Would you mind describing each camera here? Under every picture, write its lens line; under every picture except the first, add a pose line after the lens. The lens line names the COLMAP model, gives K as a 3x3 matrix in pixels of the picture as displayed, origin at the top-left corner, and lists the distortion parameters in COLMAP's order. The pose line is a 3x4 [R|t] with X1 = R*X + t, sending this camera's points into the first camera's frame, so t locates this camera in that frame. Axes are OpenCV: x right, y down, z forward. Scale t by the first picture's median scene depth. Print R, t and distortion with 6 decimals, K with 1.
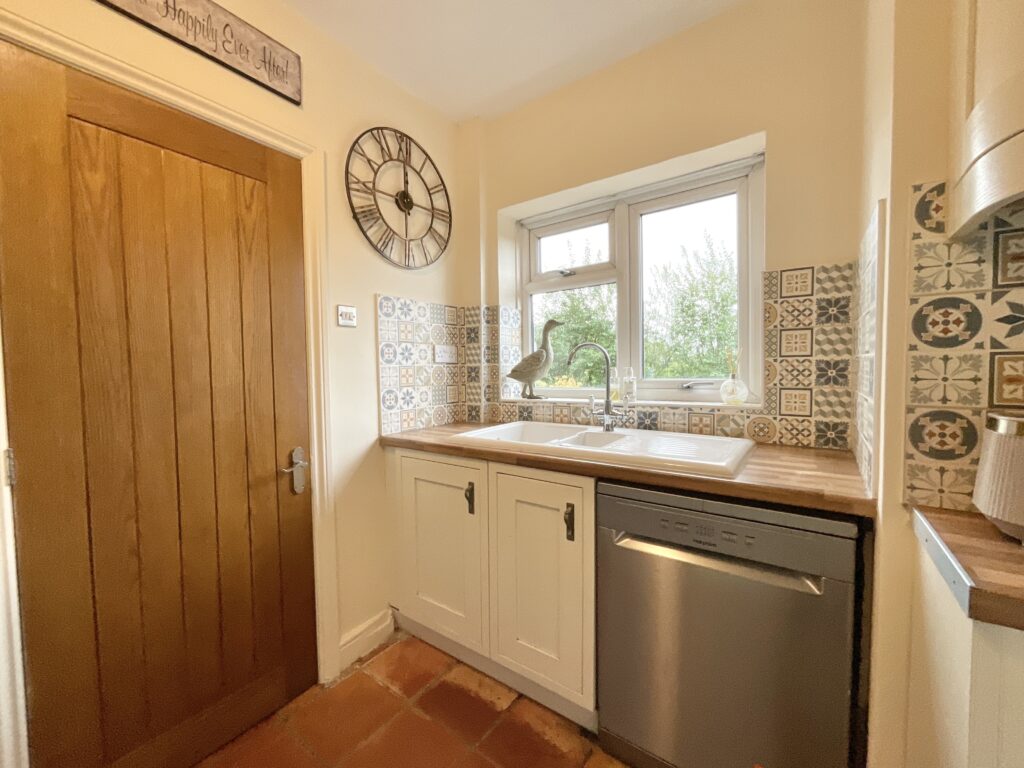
lens RADIAL K [[411.6, 0, 512.0], [0, 411.6, 384.0], [0, 0, 1]] dist [-0.000395, 0.000335]
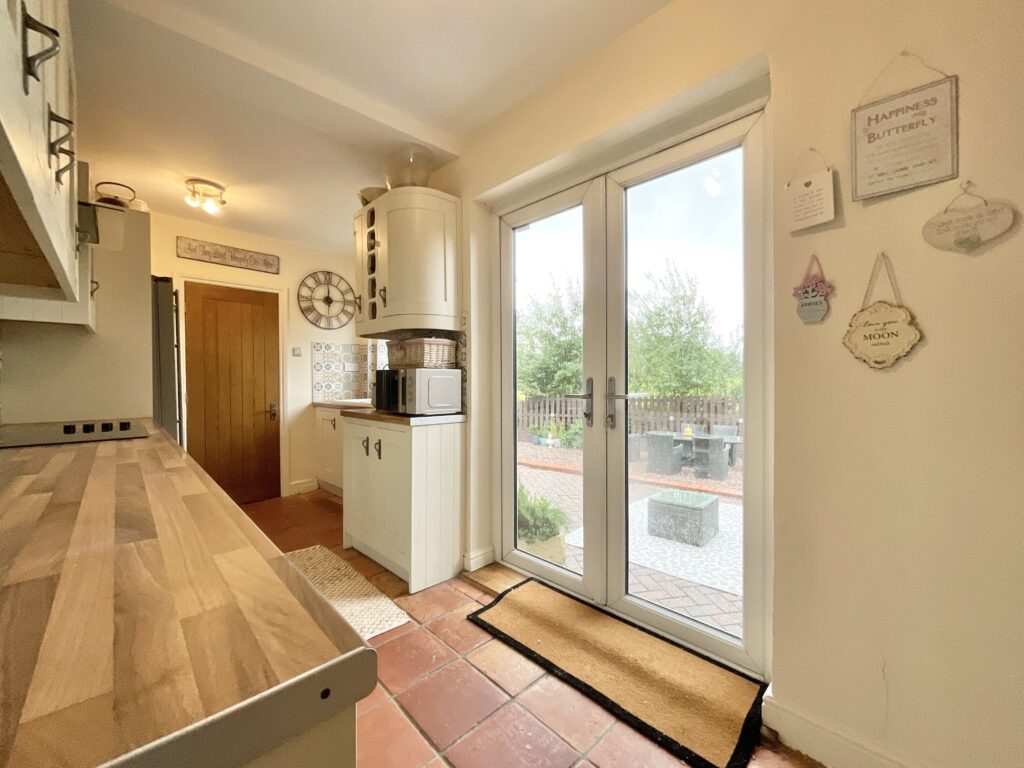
lens RADIAL K [[411.6, 0, 512.0], [0, 411.6, 384.0], [0, 0, 1]] dist [-0.000395, 0.000335]
pose [[0.990962, 0.013707, -0.133441, 1.150899], [-0.016699, 0.999633, -0.021326, 0.056667], [0.133099, 0.023361, 0.990827, -1.212260]]
